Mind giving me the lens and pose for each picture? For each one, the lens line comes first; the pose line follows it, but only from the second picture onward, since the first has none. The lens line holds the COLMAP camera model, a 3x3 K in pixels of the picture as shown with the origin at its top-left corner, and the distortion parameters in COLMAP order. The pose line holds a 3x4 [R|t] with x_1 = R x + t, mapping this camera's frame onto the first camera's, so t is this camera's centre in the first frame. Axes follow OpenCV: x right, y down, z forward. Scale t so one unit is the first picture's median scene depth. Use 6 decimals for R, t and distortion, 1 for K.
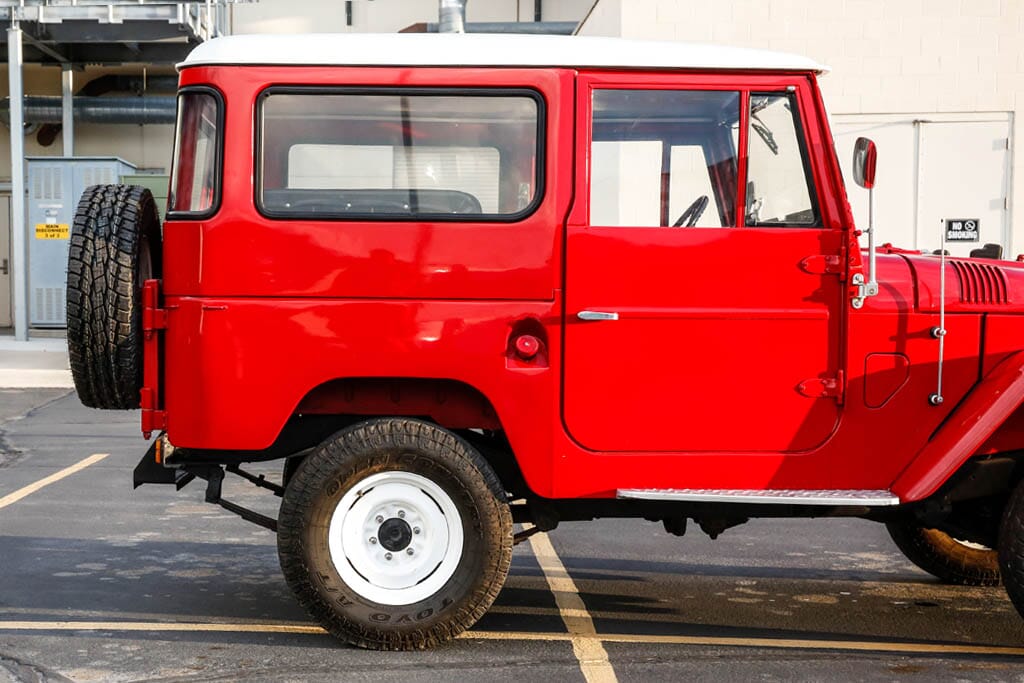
lens RADIAL K [[1703.5, 0, 395.3], [0, 1703.5, 415.0], [0, 0, 1]] dist [0.080612, 0.000000]
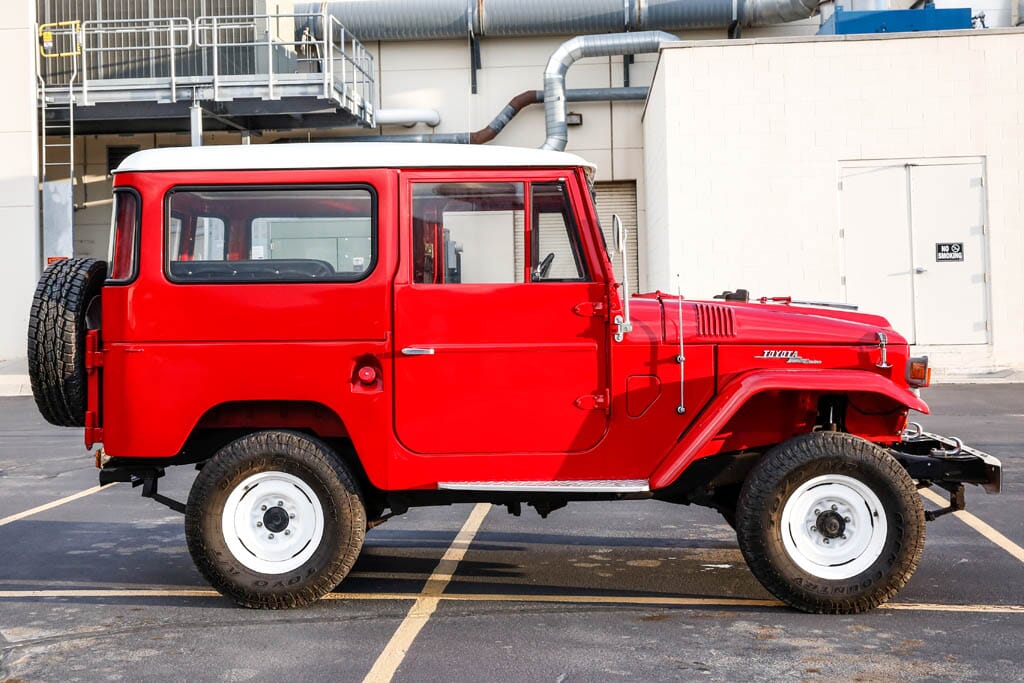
lens RADIAL K [[1418.6, 0, 492.1], [0, 1418.6, 282.7], [0, 0, 1]] dist [0.050600, 0.000000]
pose [[0.998948, -0.020414, -0.041058, 0.217398], [0.016776, 0.996061, -0.087065, -0.013714], [0.042674, 0.086284, 0.995356, -0.102438]]
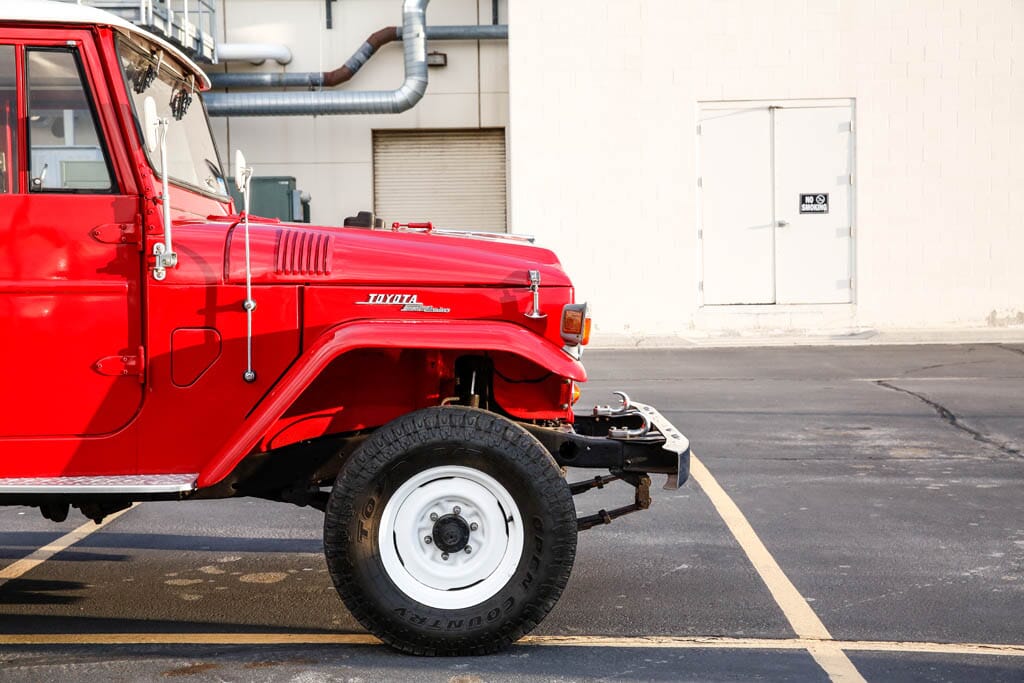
lens RADIAL K [[1468.6, 0, 500.0], [0, 1468.6, 349.0], [0, 0, 1]] dist [0.123195, 0.000000]
pose [[0.999310, -0.015617, 0.033704, 0.426920], [0.016078, 0.999780, -0.013447, -0.010896], [-0.033486, 0.013979, 0.999341, 0.188615]]
